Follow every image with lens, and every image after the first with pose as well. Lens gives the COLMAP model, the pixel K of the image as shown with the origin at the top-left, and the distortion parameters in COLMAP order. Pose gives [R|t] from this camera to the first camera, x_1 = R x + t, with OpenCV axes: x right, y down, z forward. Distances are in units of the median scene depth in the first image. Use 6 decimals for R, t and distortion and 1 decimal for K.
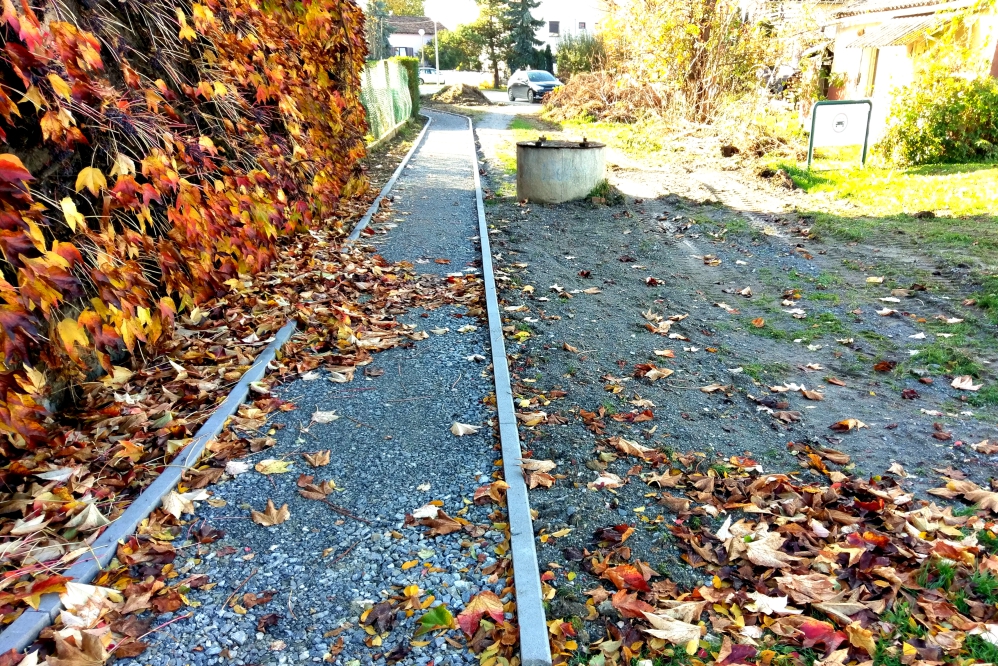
lens RADIAL K [[742.6, 0, 497.3], [0, 742.6, 336.1], [0, 0, 1]] dist [0.005781, -0.000105]
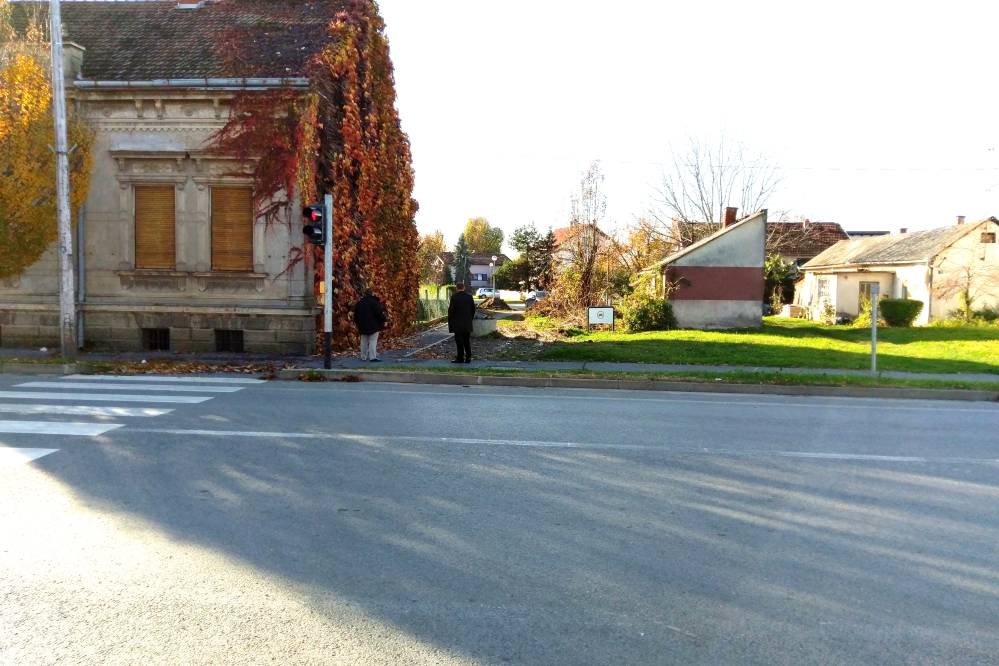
lens RADIAL K [[743.3, 0, 500.8], [0, 743.3, 331.3], [0, 0, 1]] dist [0.005781, -0.000105]
pose [[0.991169, 0.019982, -0.131093, 0.564286], [-0.055793, 0.959662, -0.275566, 0.601307], [0.120299, 0.280447, 0.952301, -1.788351]]
